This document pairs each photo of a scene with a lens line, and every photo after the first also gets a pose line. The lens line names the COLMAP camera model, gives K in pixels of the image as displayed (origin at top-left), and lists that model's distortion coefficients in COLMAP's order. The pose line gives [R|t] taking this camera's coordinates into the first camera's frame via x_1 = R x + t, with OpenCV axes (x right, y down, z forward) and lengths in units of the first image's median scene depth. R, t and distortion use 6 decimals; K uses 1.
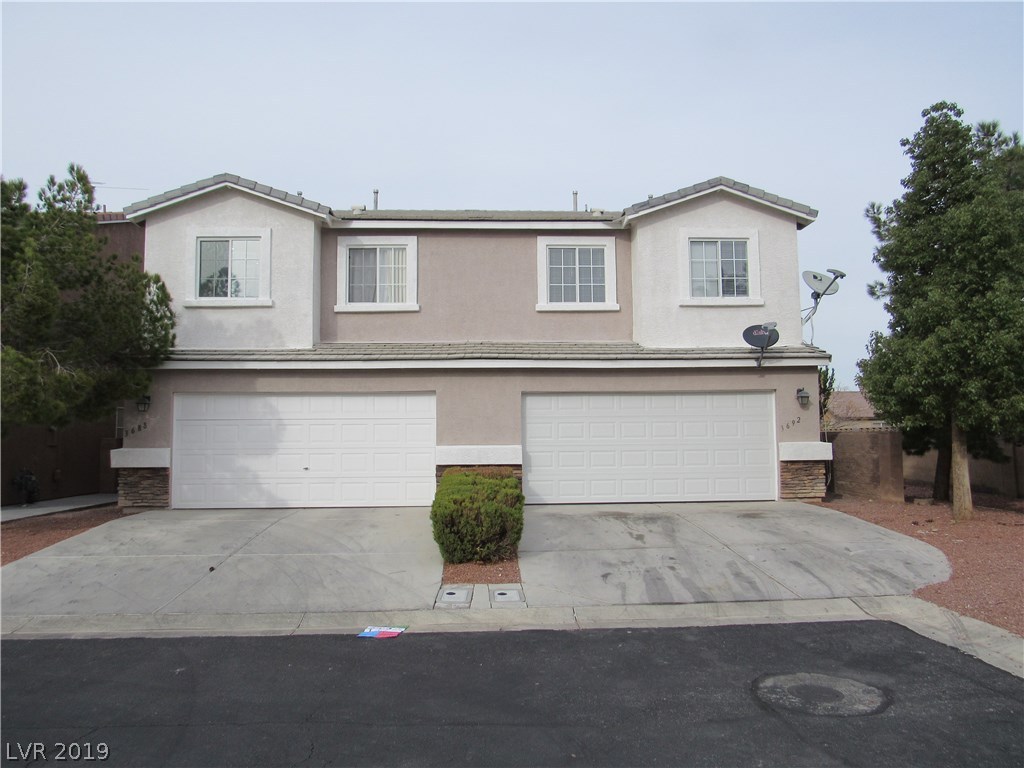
lens RADIAL K [[738.2, 0, 512.0], [0, 738.2, 384.0], [0, 0, 1]] dist [-0.033642, 0.024297]
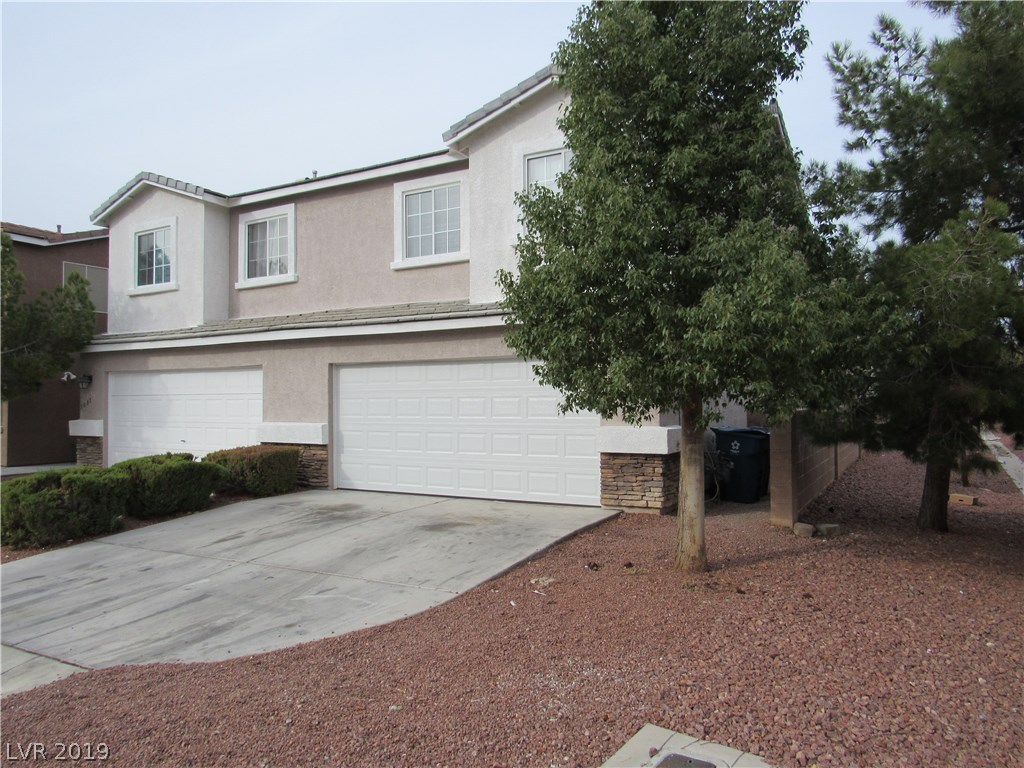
lens RADIAL K [[738.2, 0, 512.0], [0, 738.2, 384.0], [0, 0, 1]] dist [-0.033642, 0.024297]
pose [[0.841623, -0.009053, -0.539990, 0.664218], [0.037936, 0.998381, 0.042388, 0.005304], [0.538732, -0.056160, 0.840604, 0.353769]]
